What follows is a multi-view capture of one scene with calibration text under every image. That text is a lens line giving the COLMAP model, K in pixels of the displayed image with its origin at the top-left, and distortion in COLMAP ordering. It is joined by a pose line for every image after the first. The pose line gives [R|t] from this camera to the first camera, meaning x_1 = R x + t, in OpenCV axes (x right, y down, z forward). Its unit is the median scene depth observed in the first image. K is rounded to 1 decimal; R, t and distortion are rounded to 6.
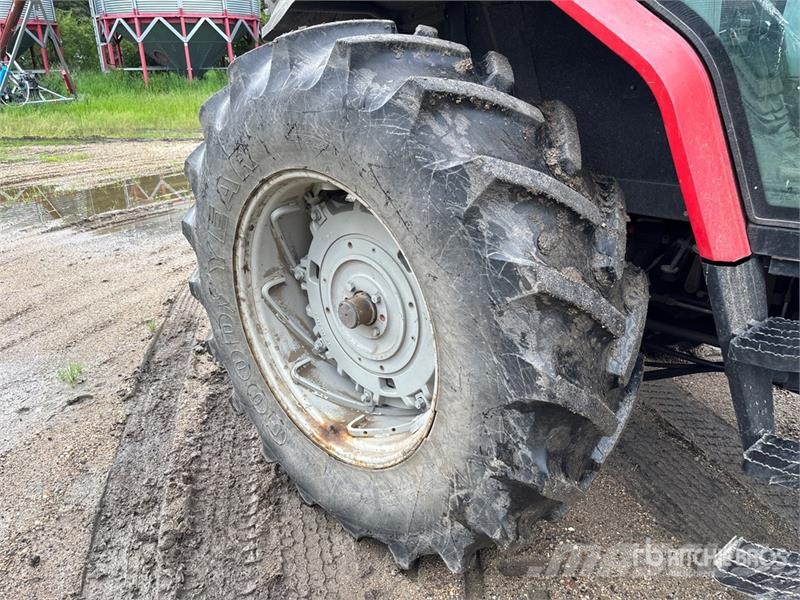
lens RADIAL K [[596.9, 0, 399.7], [0, 596.9, 284.8], [0, 0, 1]] dist [0.018964, -0.001758]
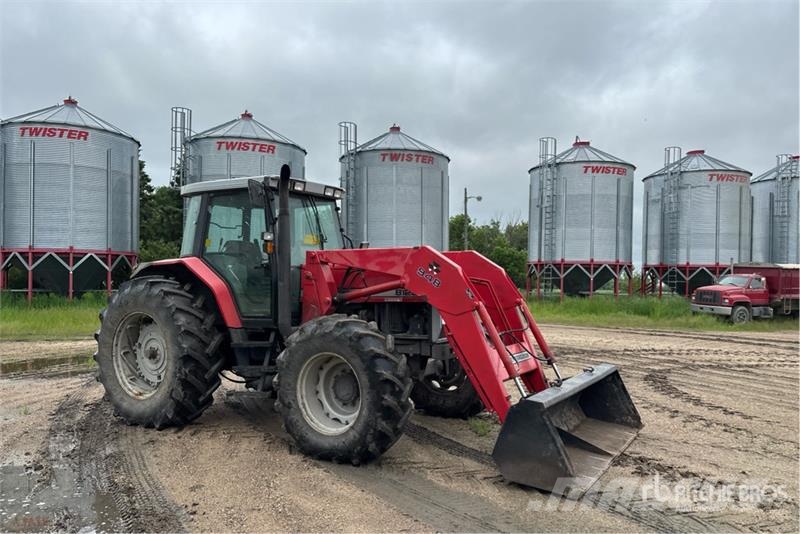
lens RADIAL K [[597.7, 0, 414.2], [0, 597.7, 268.9], [0, 0, 1]] dist [0.028455, -0.003410]
pose [[0.976253, 0.022778, 0.215431, 0.573789], [0.061048, 0.925227, -0.374470, 0.864208], [-0.207852, 0.378730, 0.901866, -2.303270]]
